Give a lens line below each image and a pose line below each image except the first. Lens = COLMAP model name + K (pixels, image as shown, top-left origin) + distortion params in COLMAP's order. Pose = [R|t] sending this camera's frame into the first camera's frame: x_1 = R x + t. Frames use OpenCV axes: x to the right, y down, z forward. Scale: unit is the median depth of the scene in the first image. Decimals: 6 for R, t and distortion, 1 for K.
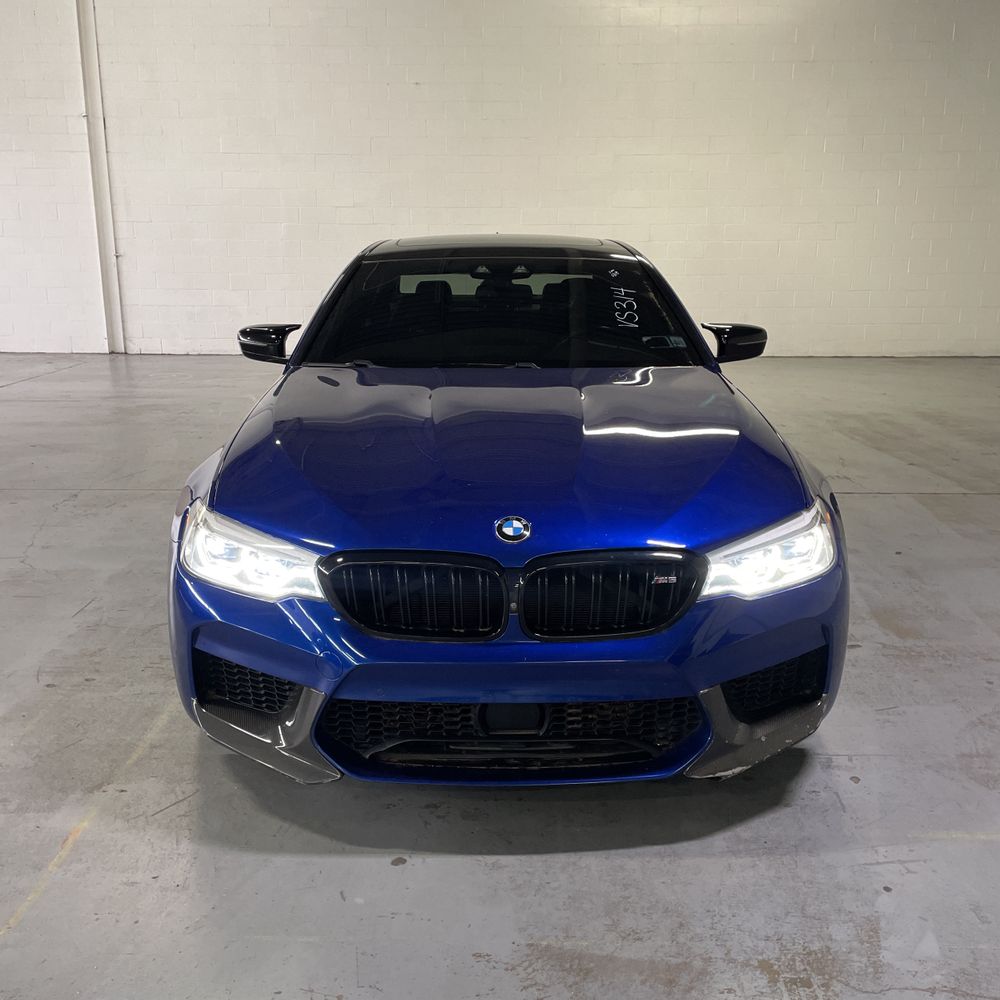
lens RADIAL K [[990.3, 0, 516.6], [0, 990.3, 477.8], [0, 0, 1]] dist [0.097260, -0.123073]
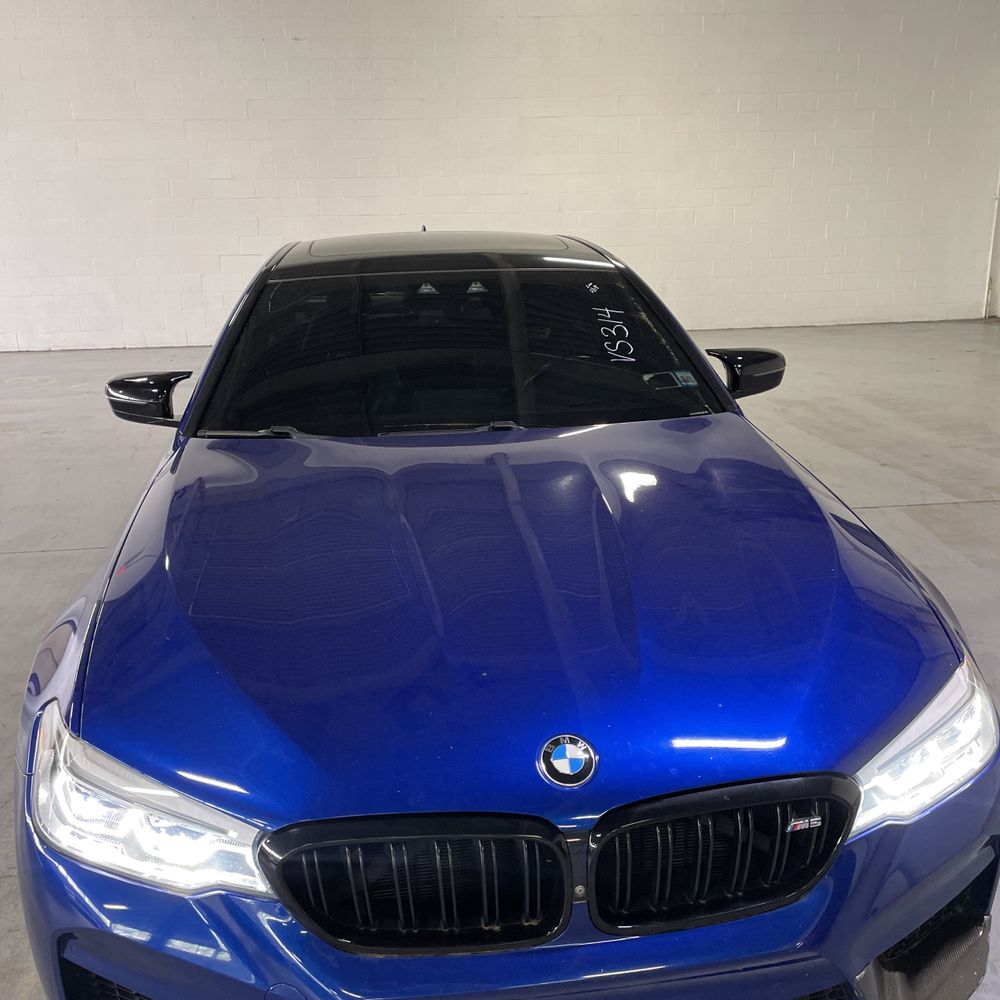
lens RADIAL K [[990.3, 0, 516.6], [0, 990.3, 477.8], [0, 0, 1]] dist [0.097260, -0.123073]
pose [[0.993166, -0.051878, 0.104548, -0.057122], [0.047721, 0.997982, 0.041876, -0.096086], [-0.106509, -0.036601, 0.993638, 0.224618]]
